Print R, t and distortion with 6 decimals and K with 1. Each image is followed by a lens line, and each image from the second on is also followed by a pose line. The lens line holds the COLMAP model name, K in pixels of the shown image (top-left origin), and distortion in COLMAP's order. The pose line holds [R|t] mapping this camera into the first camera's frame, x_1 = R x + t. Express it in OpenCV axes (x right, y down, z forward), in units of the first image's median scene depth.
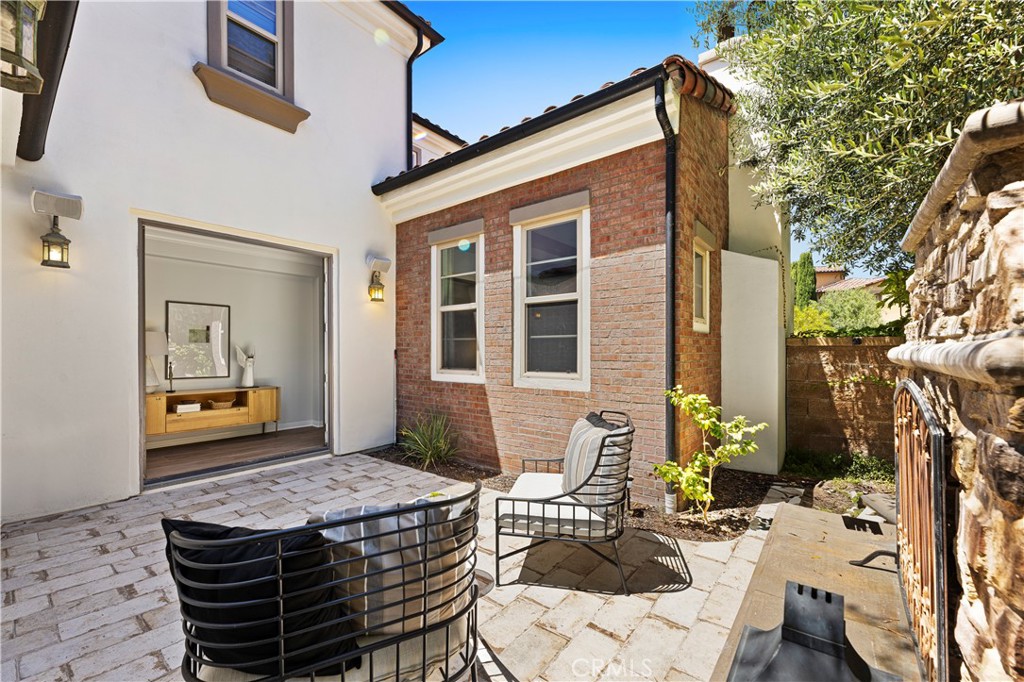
lens RADIAL K [[414.6, 0, 512.2], [0, 414.6, 351.4], [0, 0, 1]] dist [-0.000859, -0.000244]
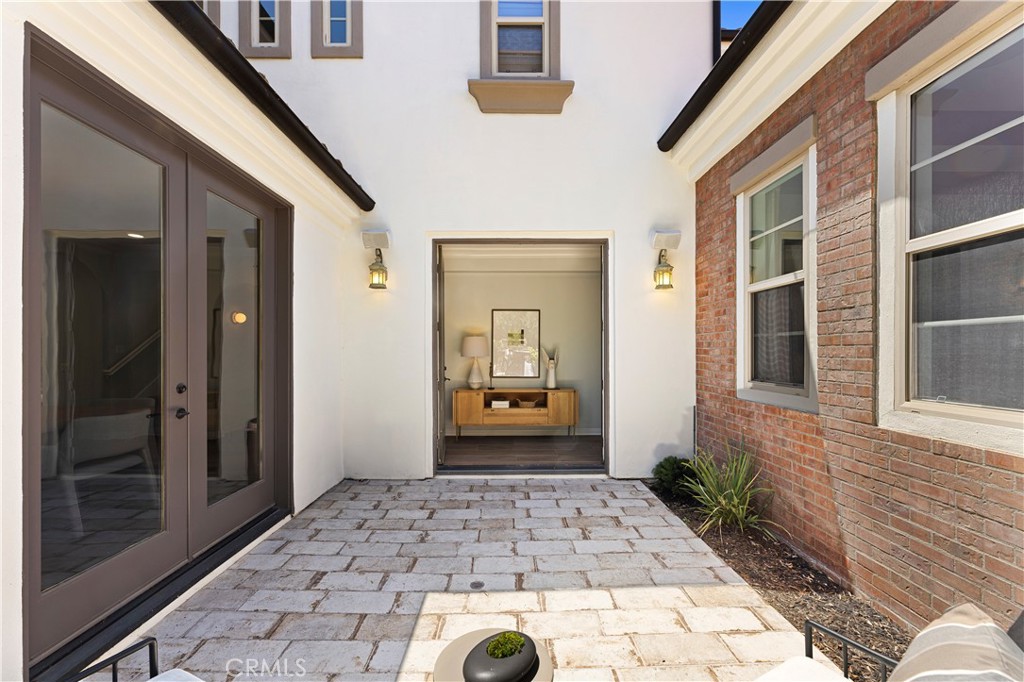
lens RADIAL K [[414.6, 0, 512.2], [0, 414.6, 351.4], [0, 0, 1]] dist [-0.000859, -0.000244]
pose [[0.630428, -0.001246, -0.776246, 0.108417], [0.000732, 0.999999, -0.001011, -0.004344], [0.776247, 0.000069, 0.630429, 0.345204]]
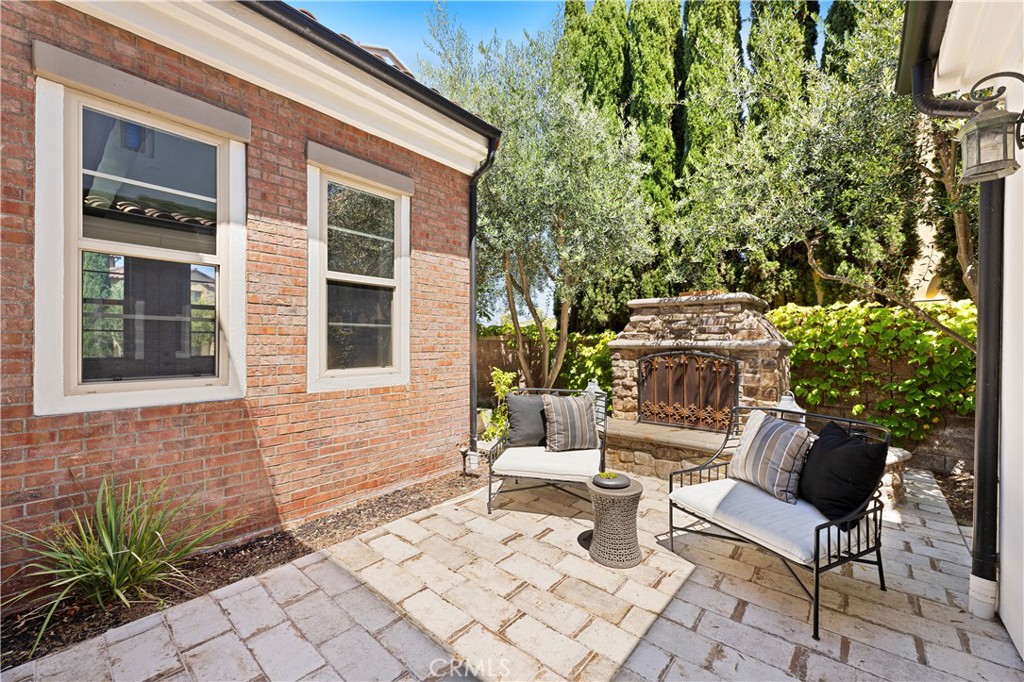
lens RADIAL K [[397.6, 0, 512.0], [0, 397.6, 341.0], [0, 0, 1]] dist [0.000986, 0.000067]
pose [[0.051362, 0.004665, 0.998669, -0.633534], [-0.001819, 0.999988, -0.004578, -0.000549], [-0.998678, -0.001581, 0.051370, 0.605863]]
